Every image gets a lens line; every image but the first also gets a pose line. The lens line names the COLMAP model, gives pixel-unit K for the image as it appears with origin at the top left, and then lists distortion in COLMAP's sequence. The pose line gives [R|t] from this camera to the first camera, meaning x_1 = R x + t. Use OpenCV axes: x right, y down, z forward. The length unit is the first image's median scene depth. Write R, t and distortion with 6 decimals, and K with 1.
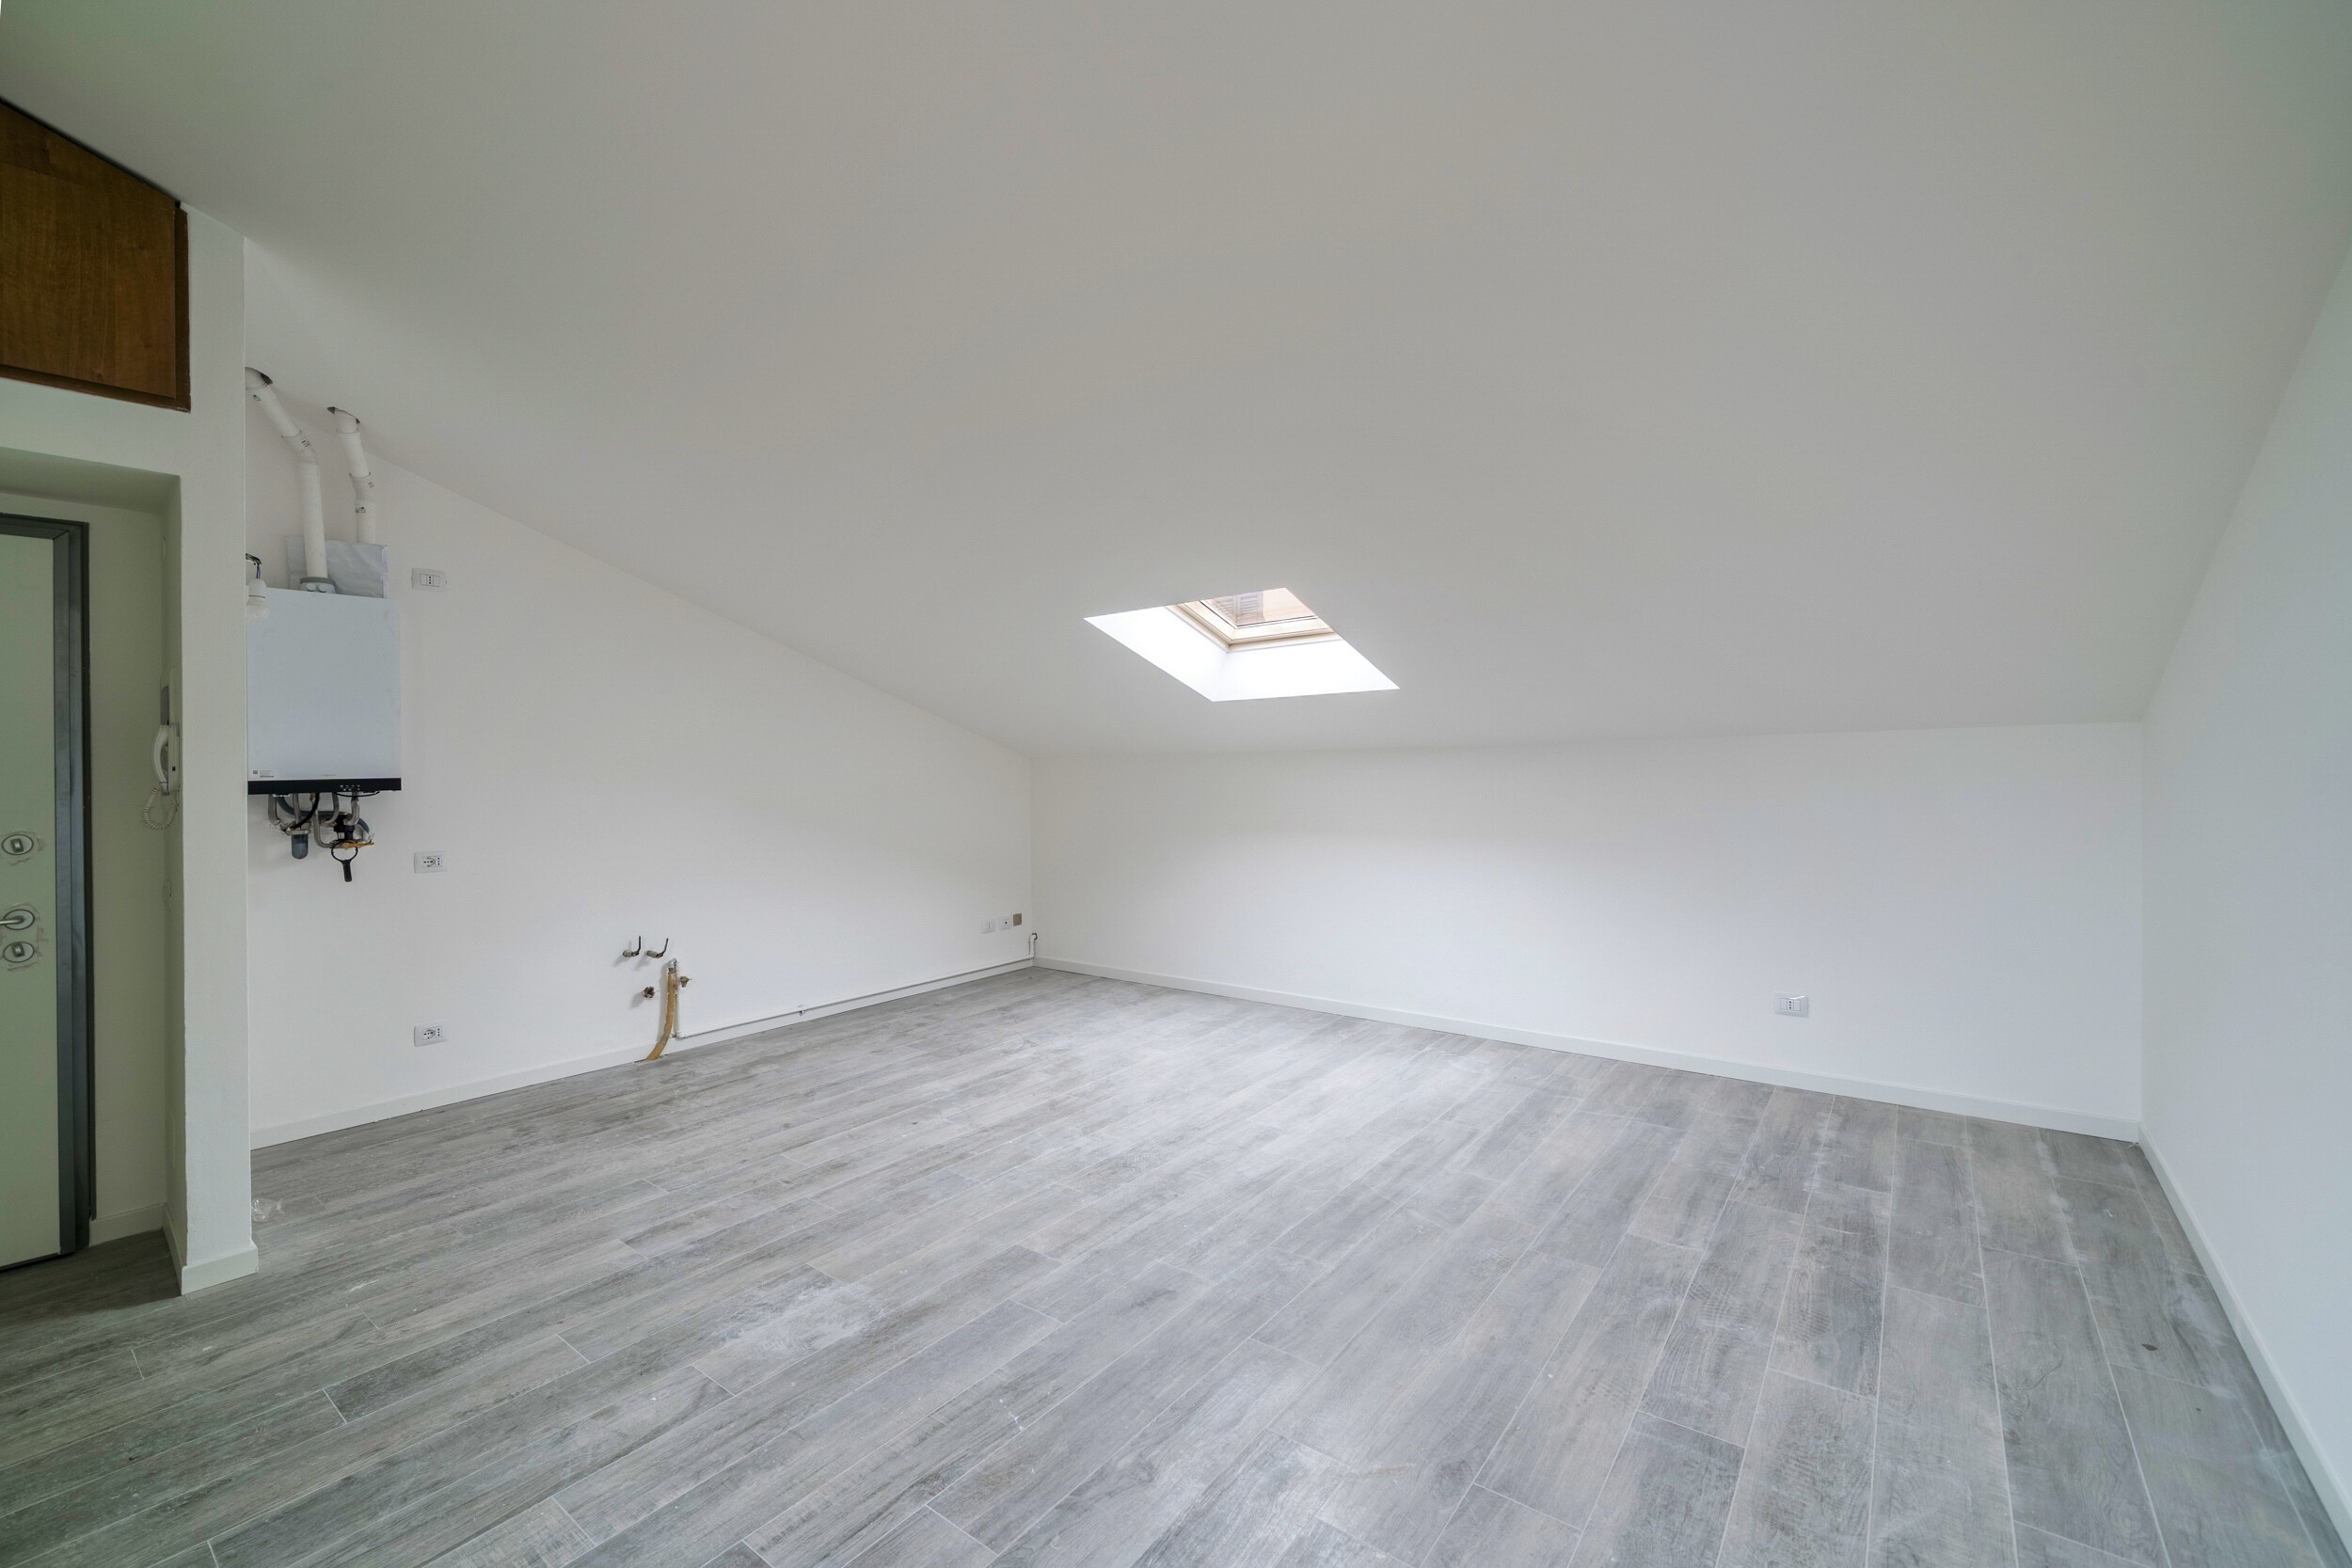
lens RADIAL K [[1027.5, 0, 1145.4], [0, 1027.5, 786.2], [0, 0, 1]] dist [-0.000422, -0.000045]
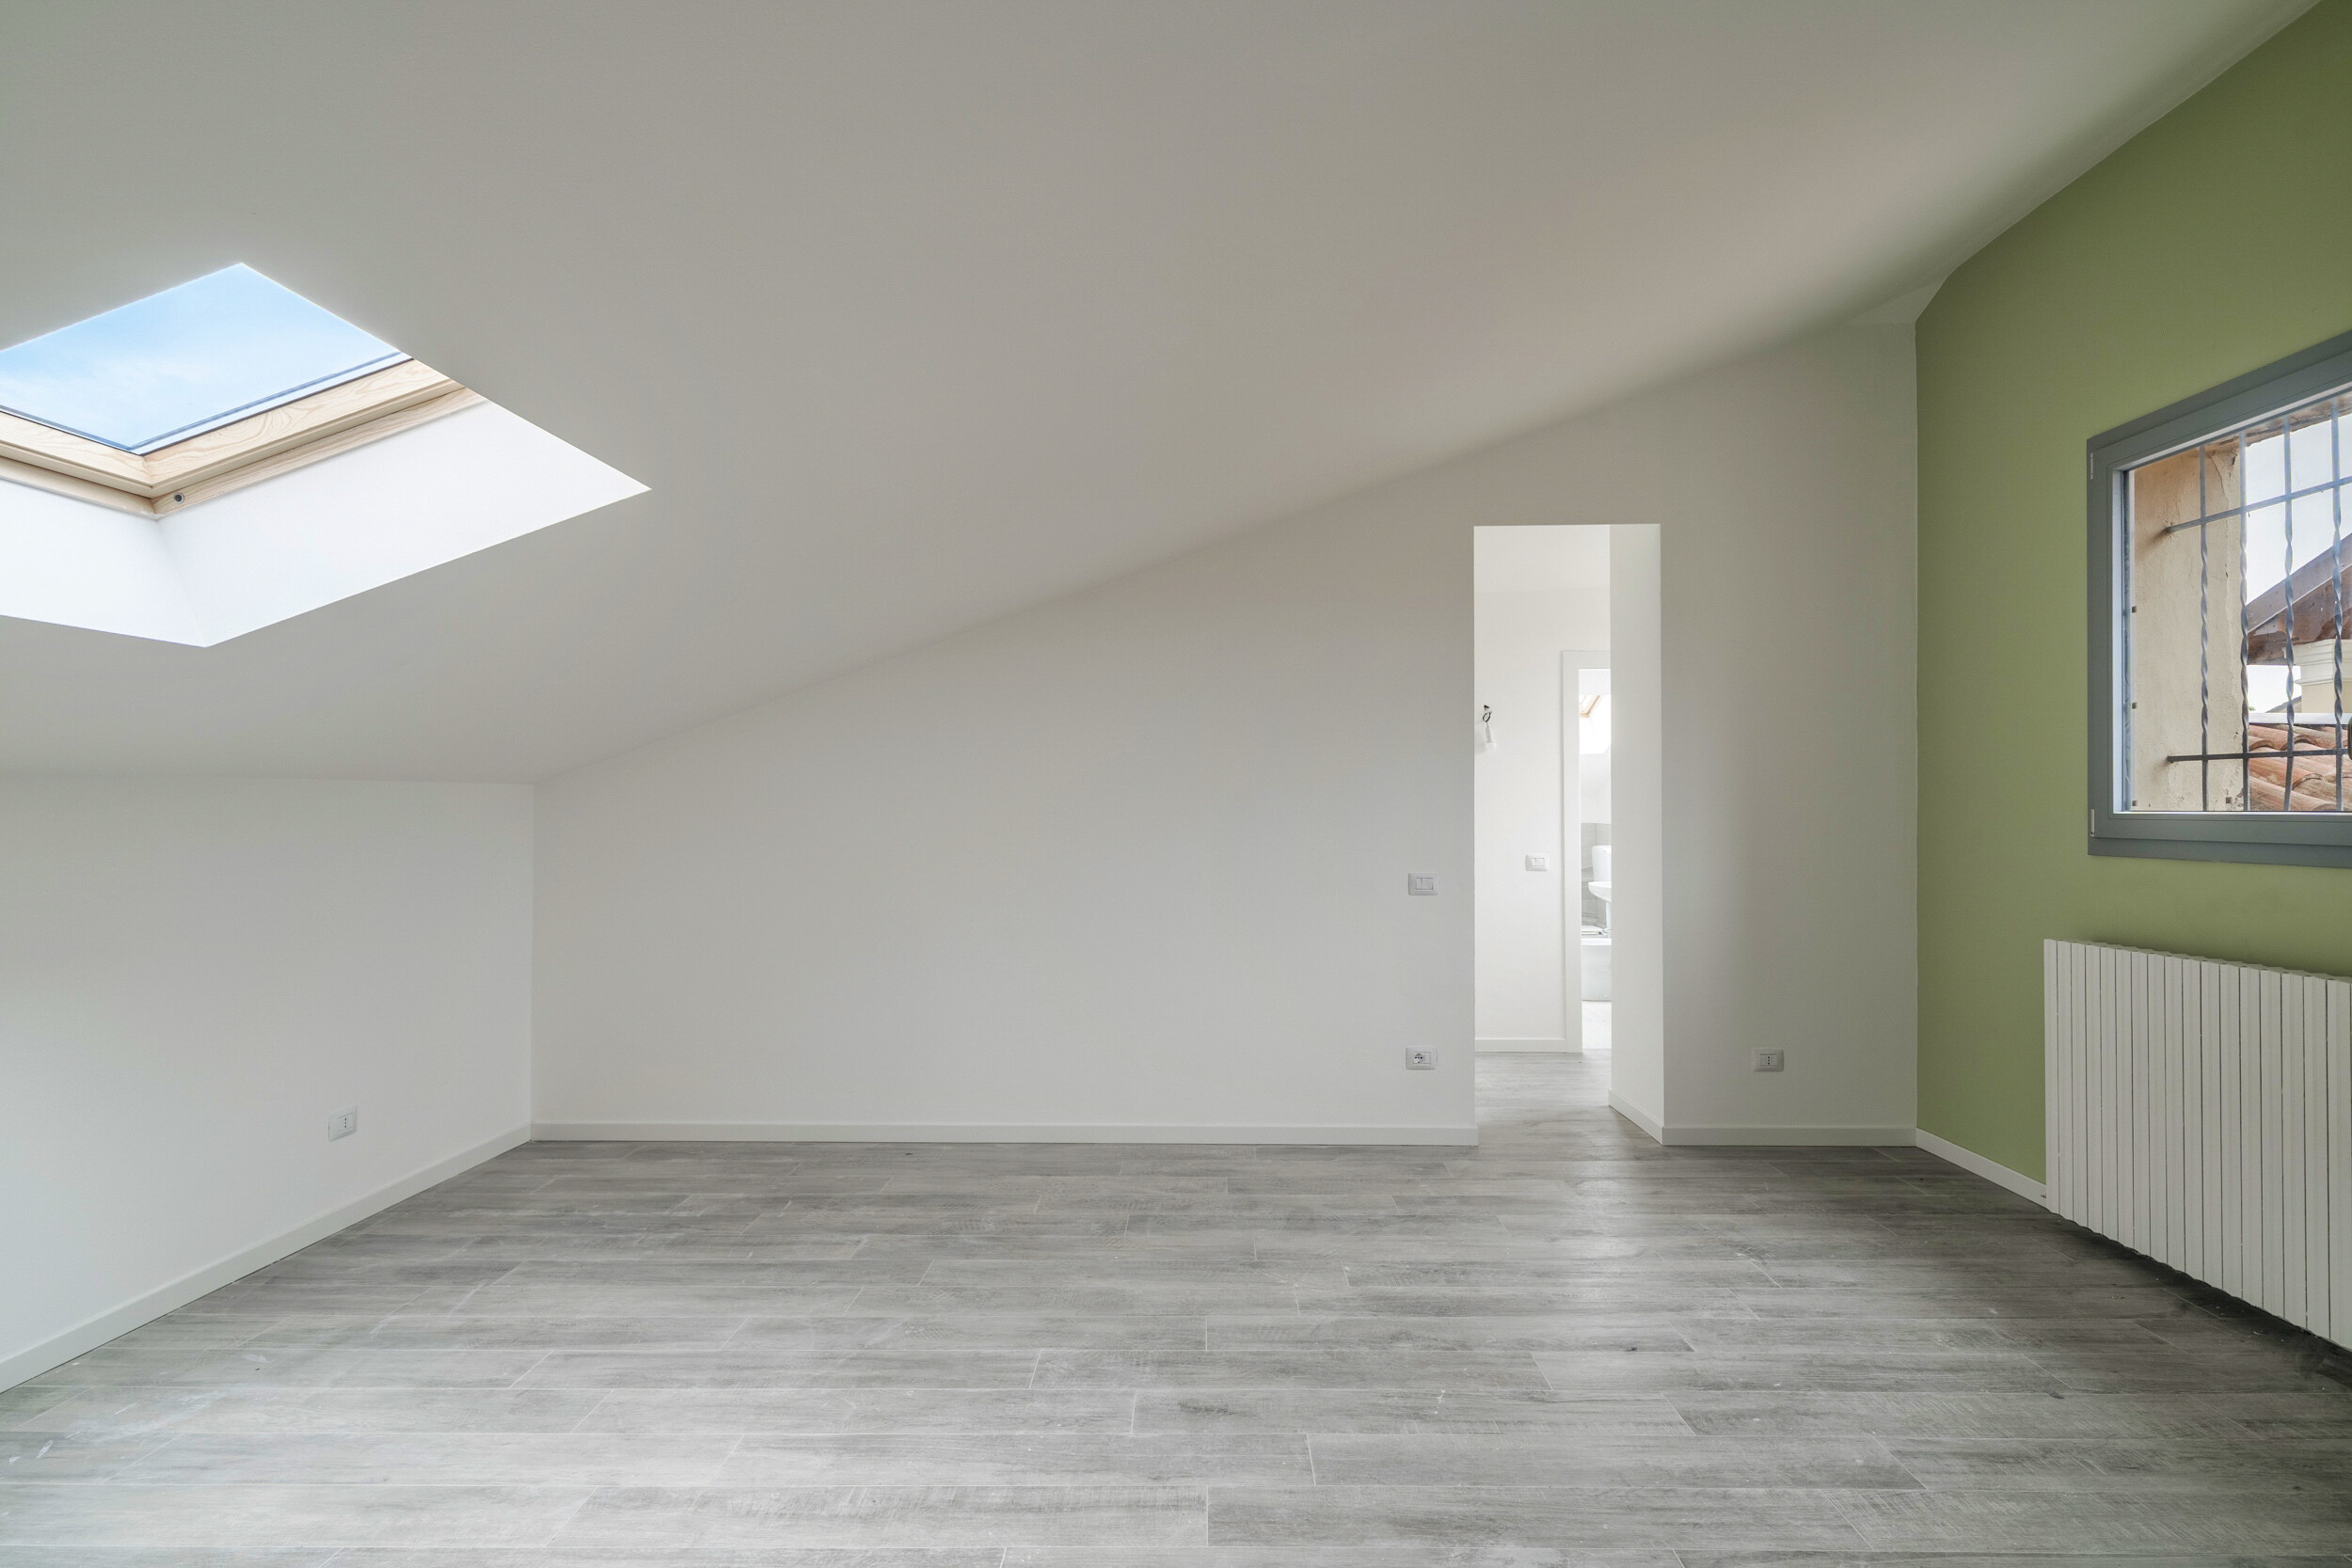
lens RADIAL K [[1161.7, 0, 1232.7], [0, 1161.7, 786.0], [0, 0, 1]] dist [0.001155, 0.000507]
pose [[-0.642314, 0.036492, 0.765572, -0.584552], [0.028662, 0.999311, -0.023586, -0.008109], [-0.765905, 0.006793, -0.642917, 1.198330]]
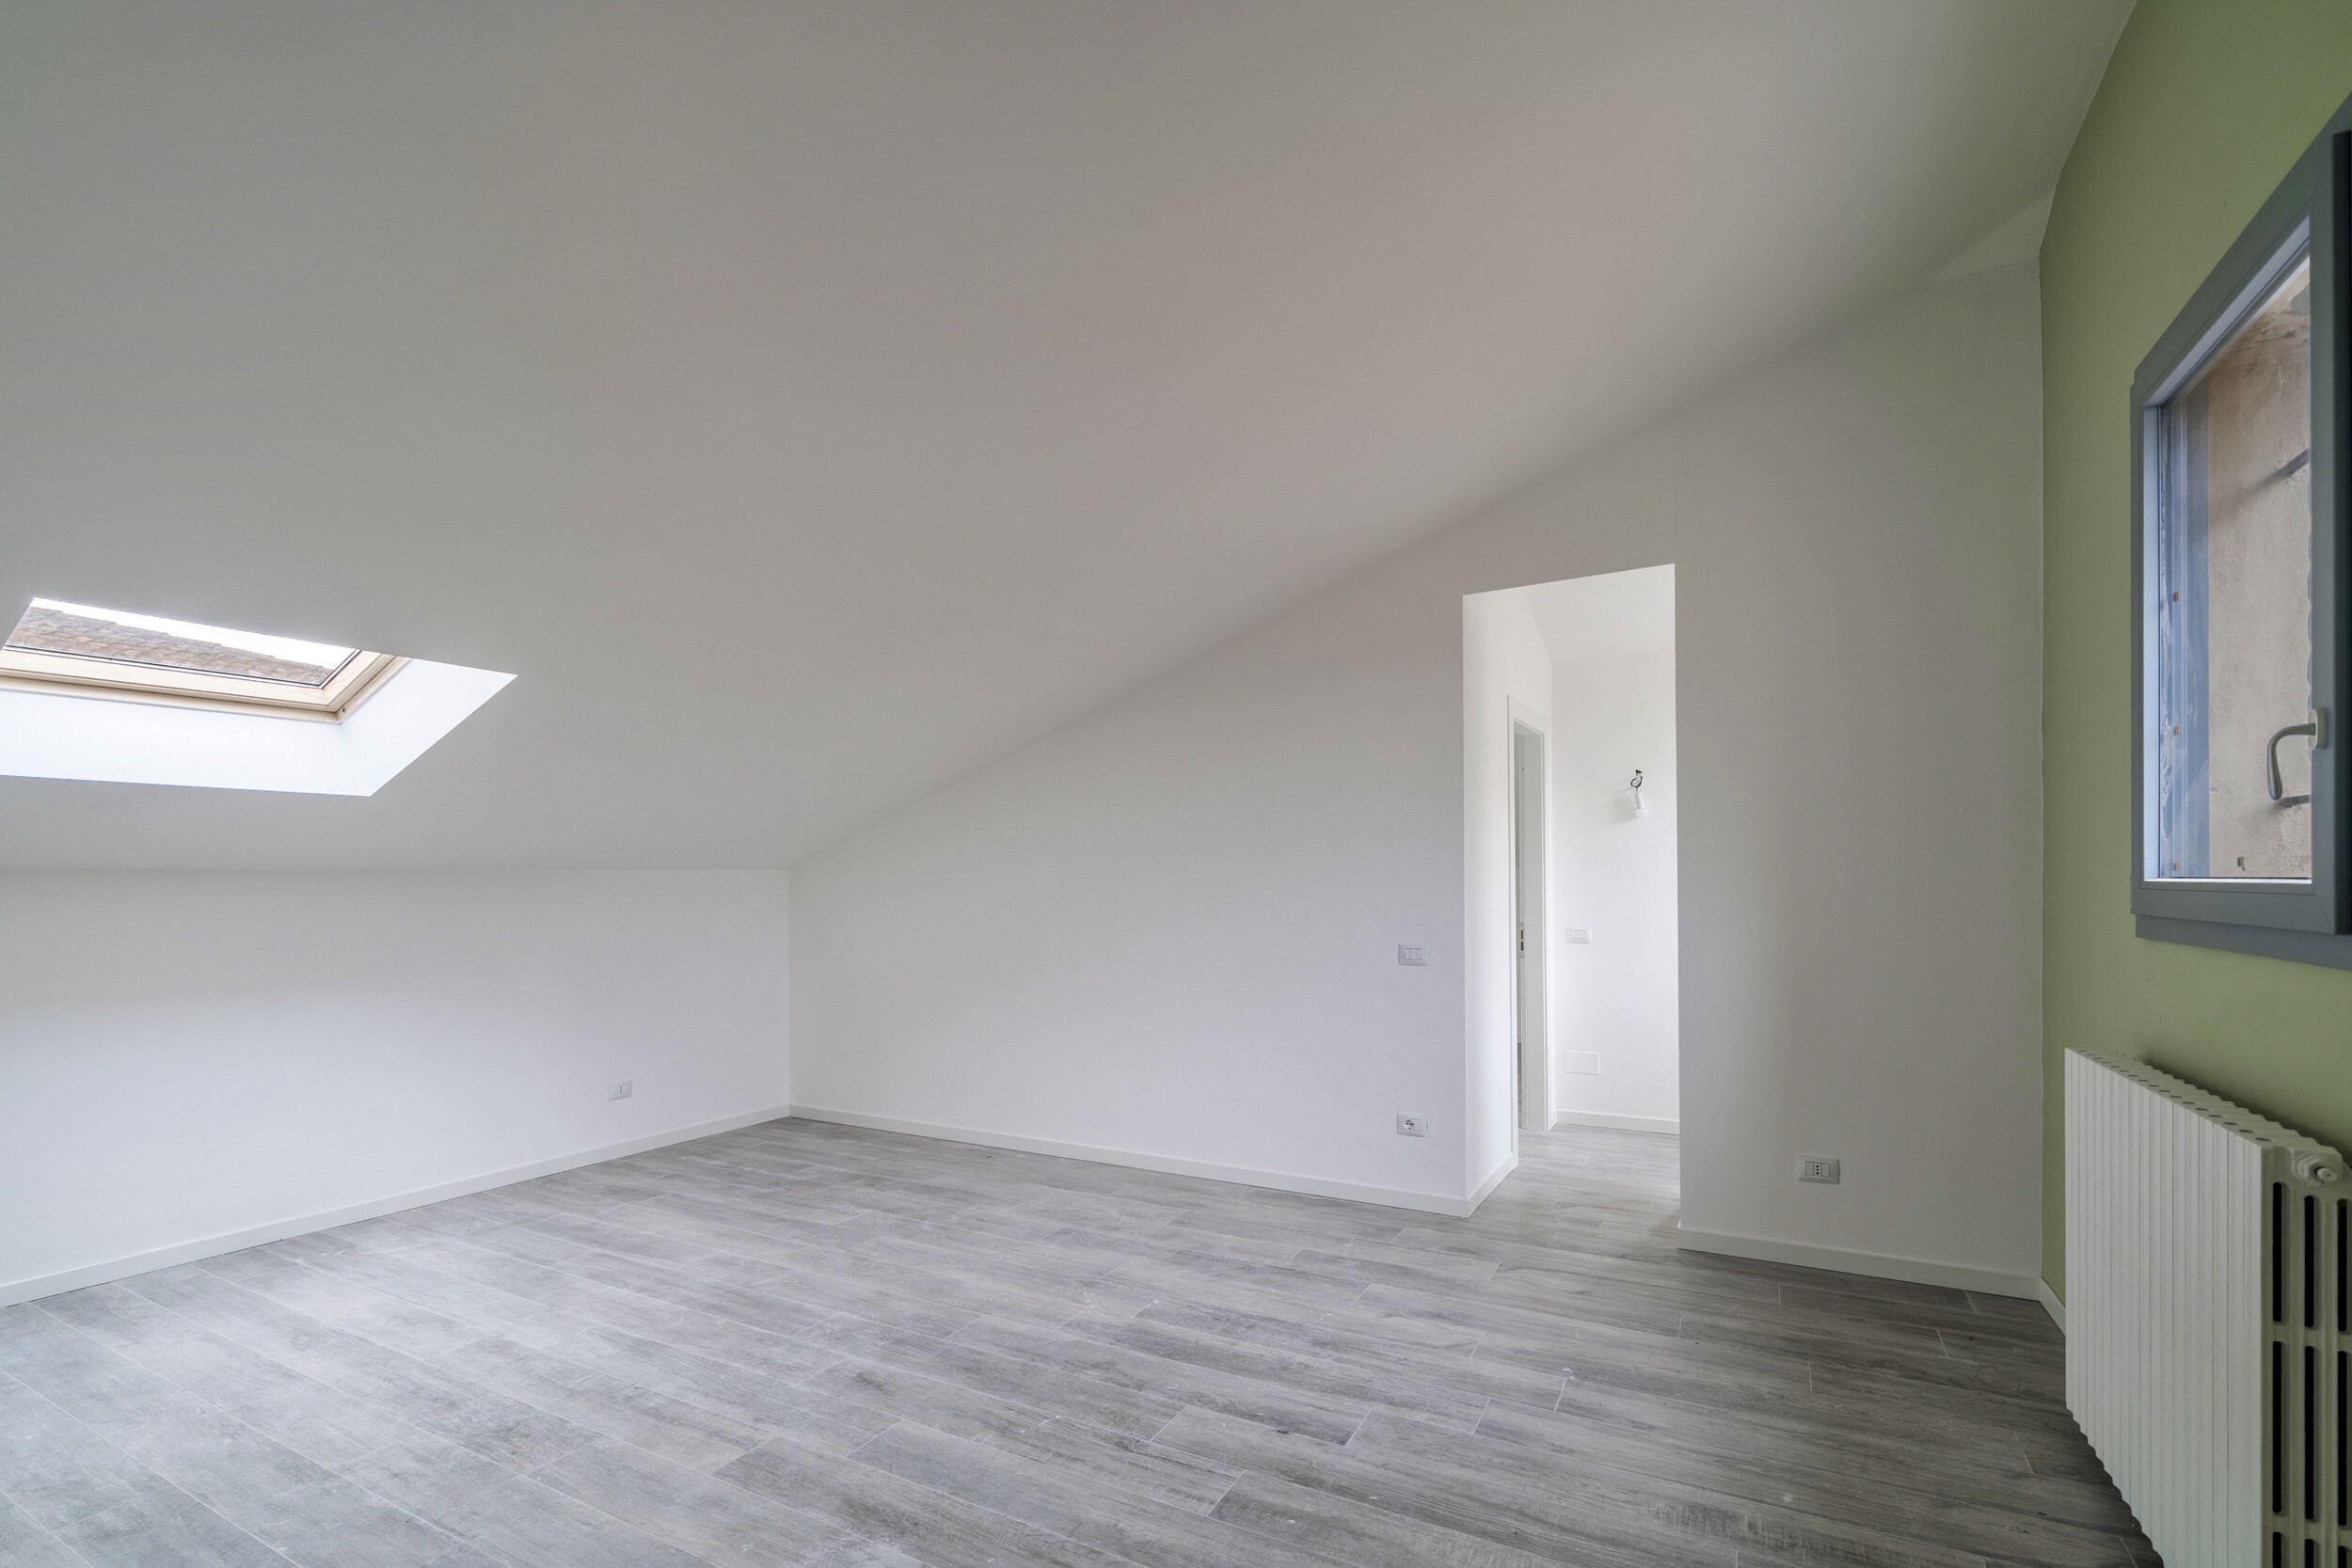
lens RADIAL K [[1026.3, 0, 1205.8], [0, 1026.3, 865.5], [0, 0, 1]] dist [-0.000424, -0.000131]
pose [[-0.204424, 0.038962, 0.978107, -0.828447], [0.032232, 0.998934, -0.033055, 0.009671], [-0.978352, 0.024769, -0.205462, 0.640035]]
